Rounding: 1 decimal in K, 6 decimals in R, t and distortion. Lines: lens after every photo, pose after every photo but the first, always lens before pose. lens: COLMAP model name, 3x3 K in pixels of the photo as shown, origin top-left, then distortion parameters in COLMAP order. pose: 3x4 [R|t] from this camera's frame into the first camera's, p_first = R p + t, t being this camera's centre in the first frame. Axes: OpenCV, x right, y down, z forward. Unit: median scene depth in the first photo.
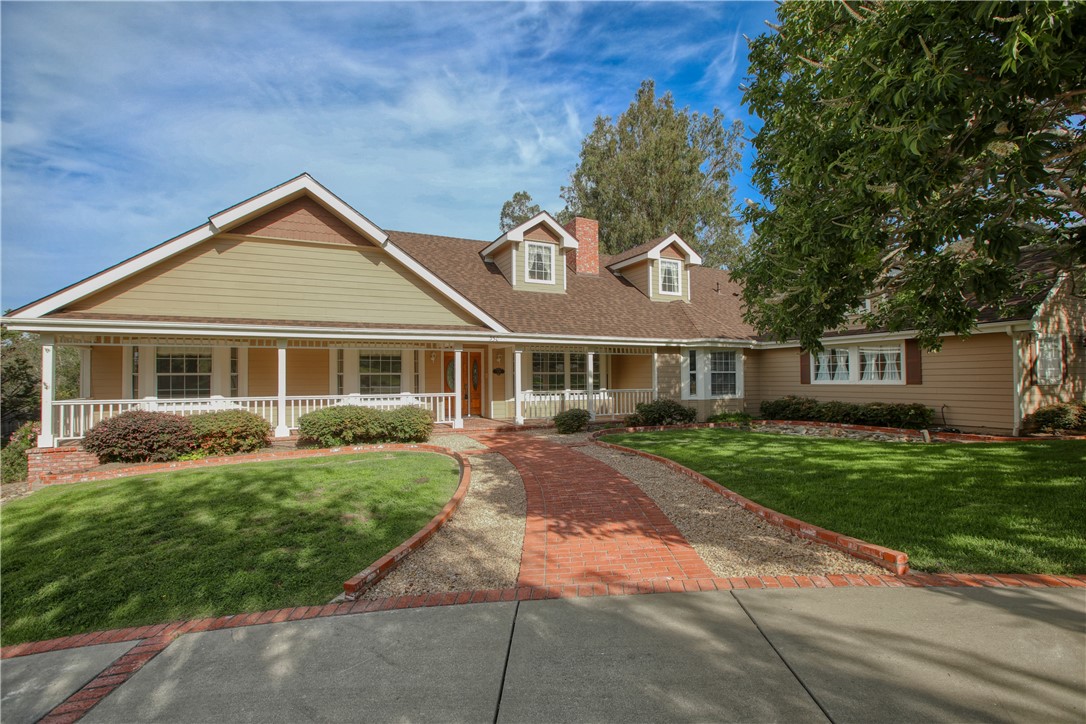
lens RADIAL K [[512.2, 0, 543.2], [0, 512.2, 365.7], [0, 0, 1]] dist [-0.048059, 0.019551]
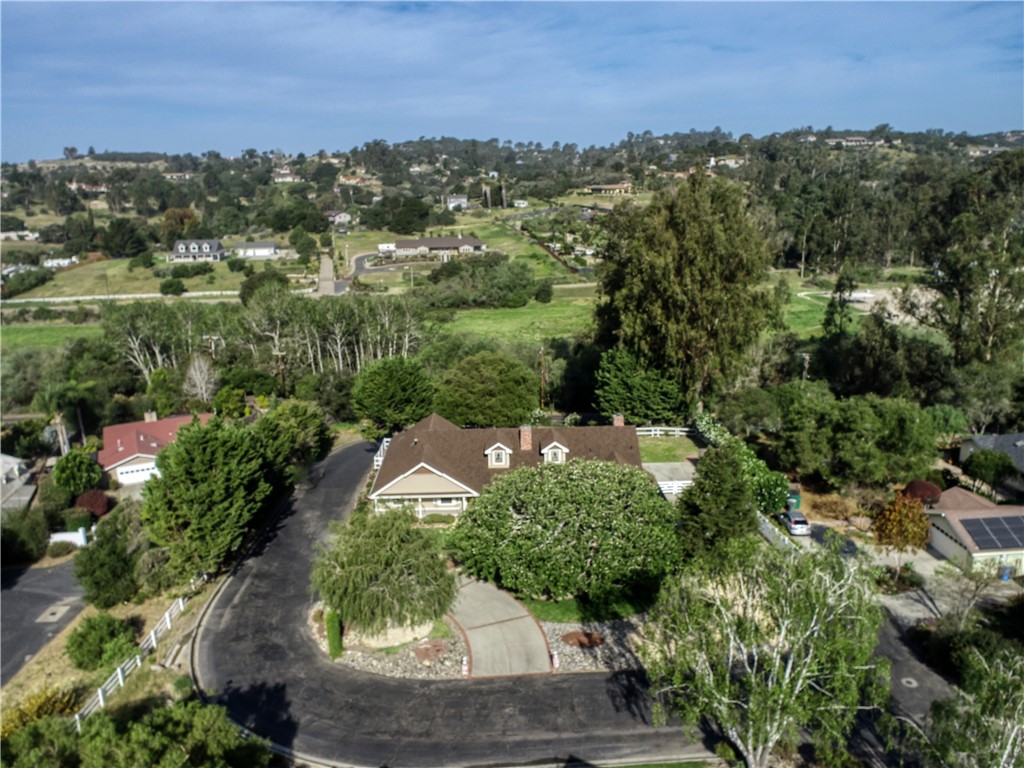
lens RADIAL K [[778.0, 0, 512.0], [0, 778.0, 384.0], [0, 0, 1]] dist [-0.016803, 0.007619]
pose [[0.905763, 0.098818, -0.412103, 2.330732], [0.020898, 0.960836, 0.276329, -2.302779], [0.423270, -0.258900, 0.868224, -3.420795]]
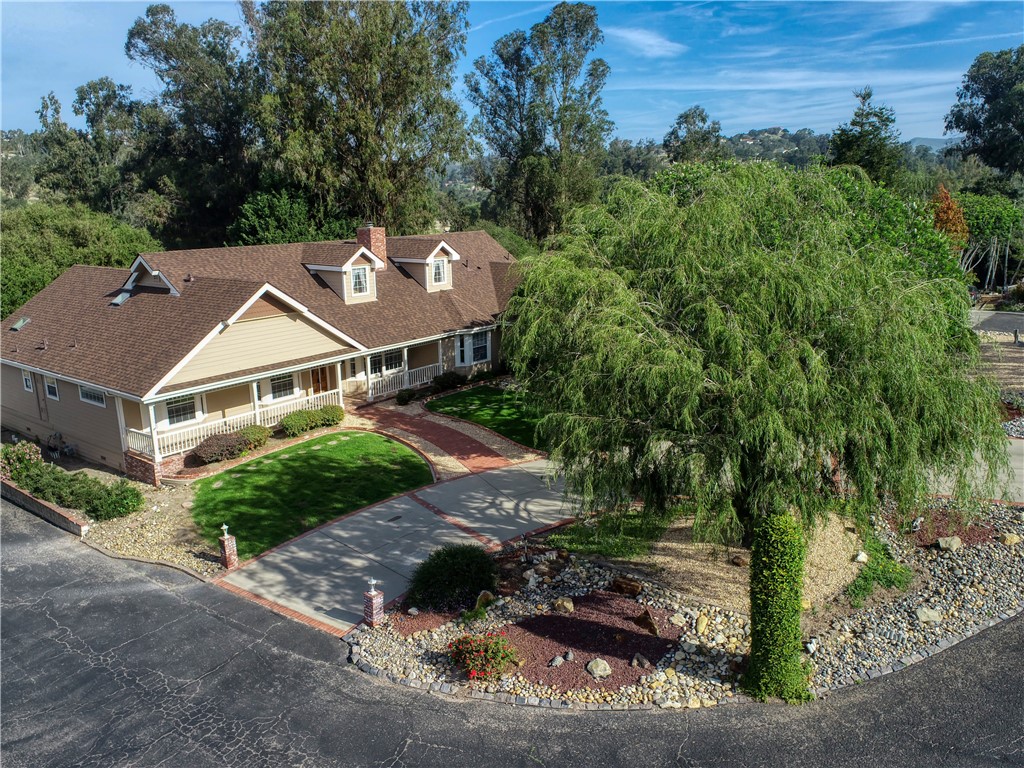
lens RADIAL K [[778.0, 0, 512.0], [0, 778.0, 384.0], [0, 0, 1]] dist [-0.016803, 0.007619]
pose [[0.893995, -0.110925, 0.434130, -0.748247], [0.000884, 0.969308, 0.245848, -0.570023], [-0.448076, -0.219403, 0.866655, -1.400542]]
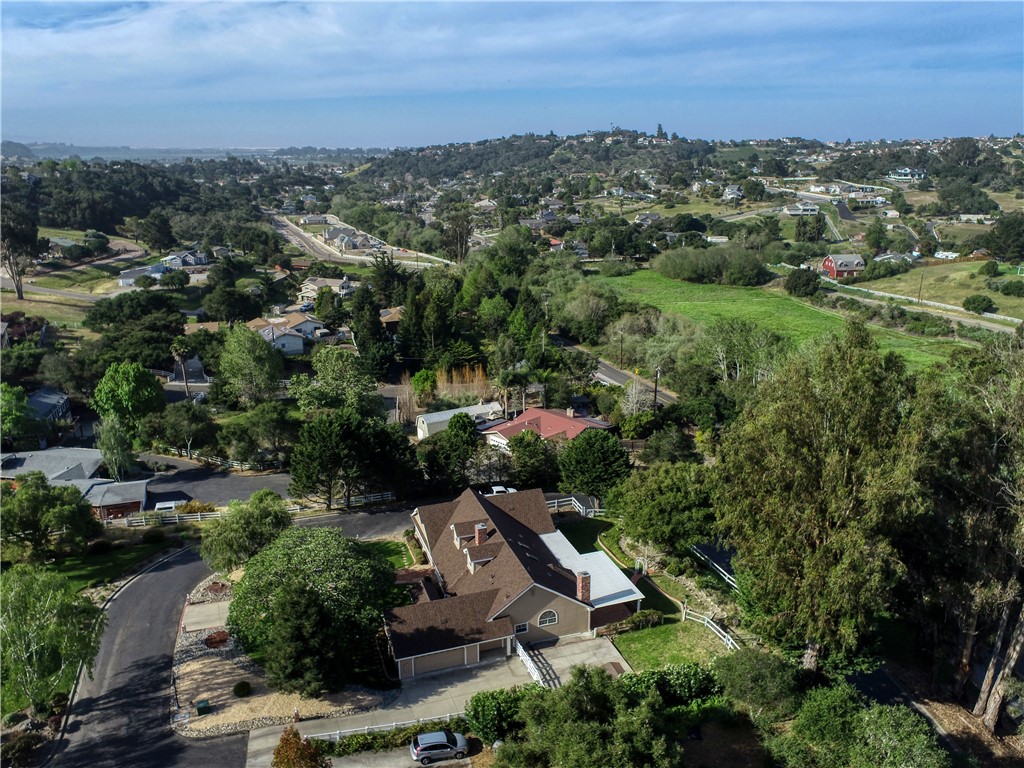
lens RADIAL K [[778.0, 0, 512.0], [0, 778.0, 384.0], [0, 0, 1]] dist [-0.016803, 0.007619]
pose [[-0.136999, 0.296106, -0.945279, 5.565068], [0.026531, 0.955031, 0.295316, -3.310217], [0.990216, 0.015379, -0.138694, 2.563270]]
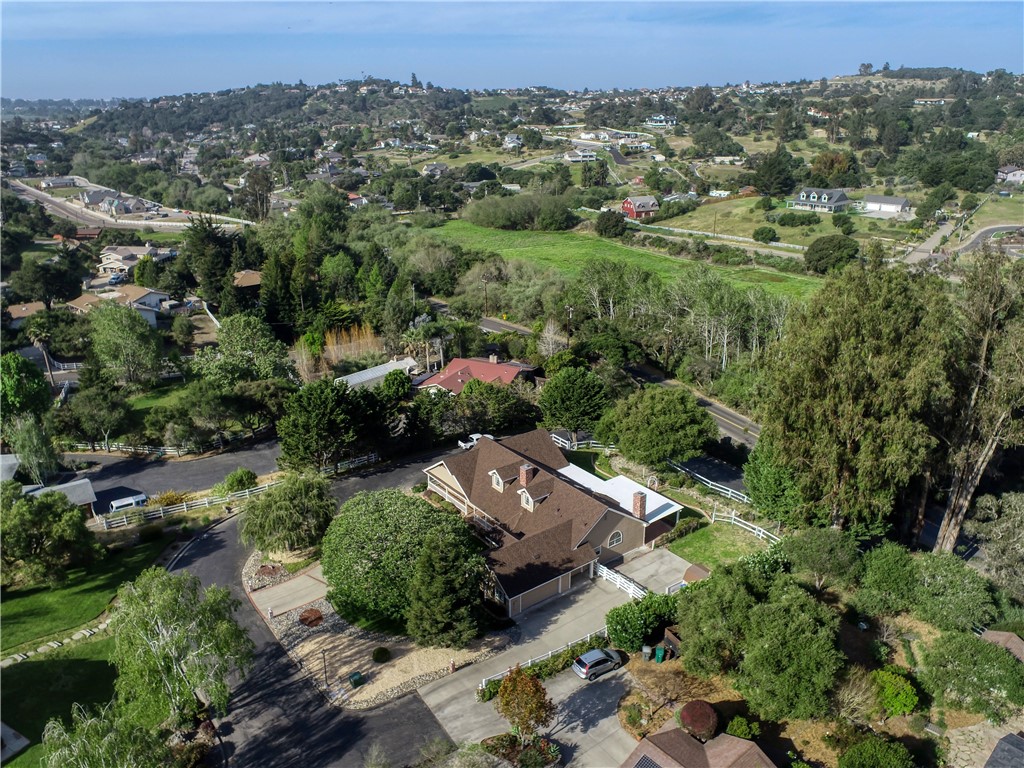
lens RADIAL K [[778.0, 0, 512.0], [0, 778.0, 384.0], [0, 0, 1]] dist [-0.016803, 0.007619]
pose [[0.179383, 0.348389, -0.920025, 5.760571], [0.025602, 0.933225, 0.358379, -3.367164], [0.983446, -0.087842, 0.158485, 0.404757]]
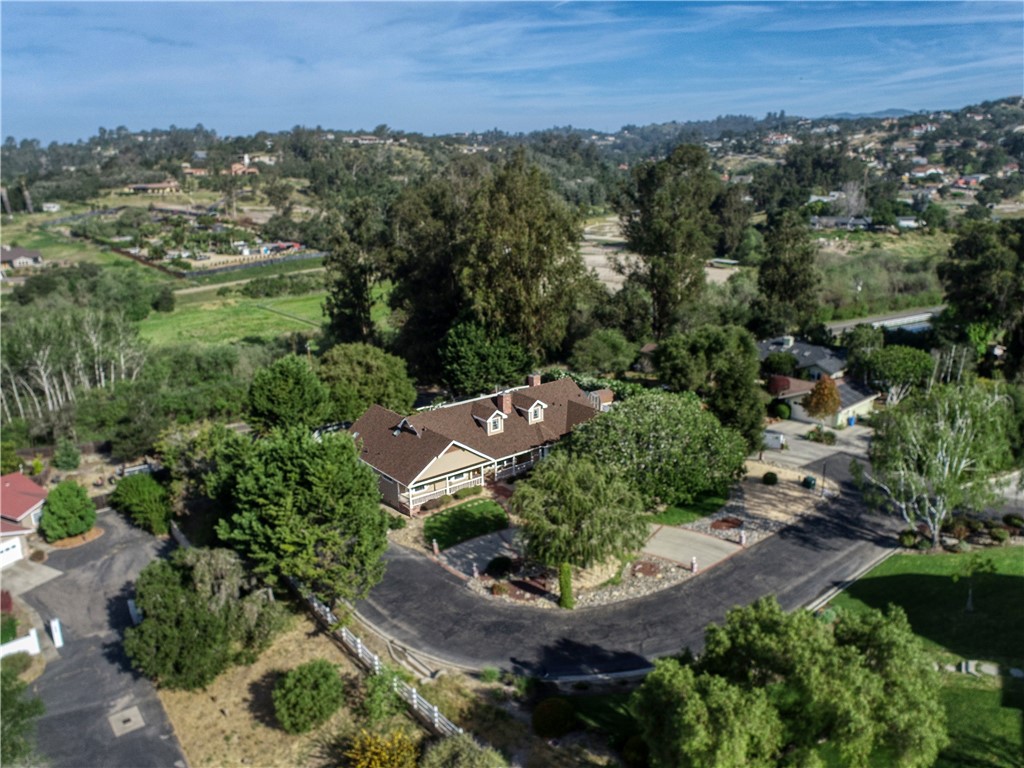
lens RADIAL K [[778.0, 0, 512.0], [0, 778.0, 384.0], [0, 0, 1]] dist [-0.016803, 0.007619]
pose [[0.978627, -0.072329, 0.192505, -1.013457], [0.013928, 0.957268, 0.288865, -2.276633], [-0.205173, -0.280010, 0.937816, -4.294940]]
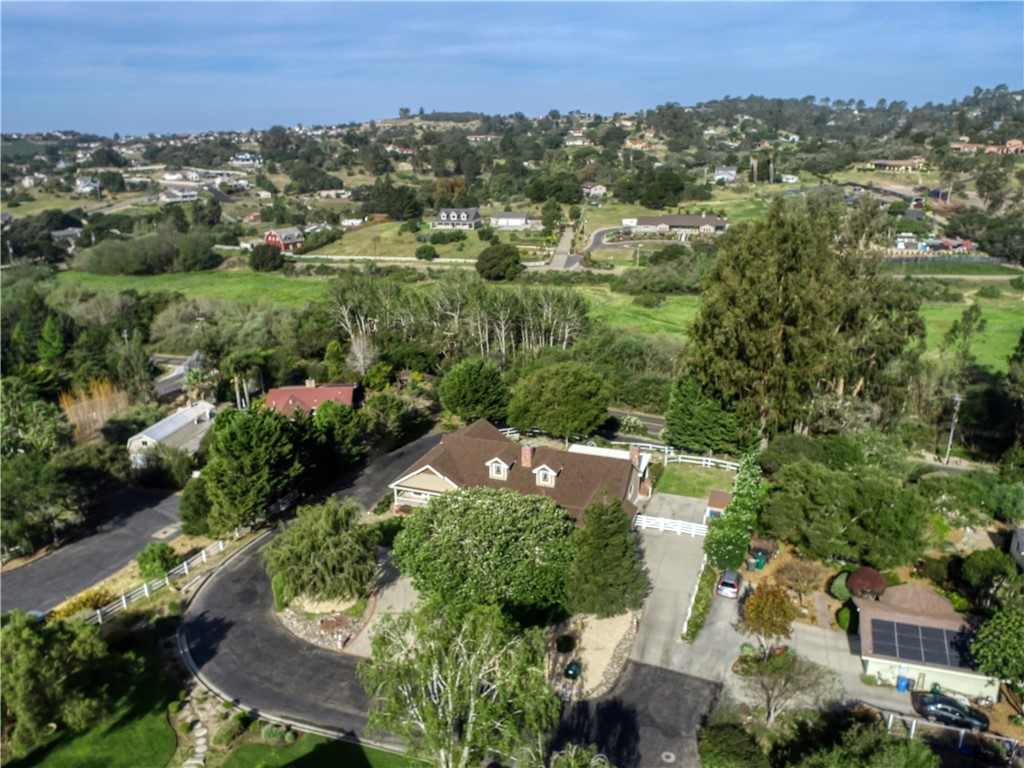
lens RADIAL K [[778.0, 0, 512.0], [0, 778.0, 384.0], [0, 0, 1]] dist [-0.016803, 0.007619]
pose [[0.676738, 0.221209, -0.702205, 4.355404], [0.022907, 0.947004, 0.320403, -2.938990], [0.735868, -0.232914, 0.635807, -2.519518]]
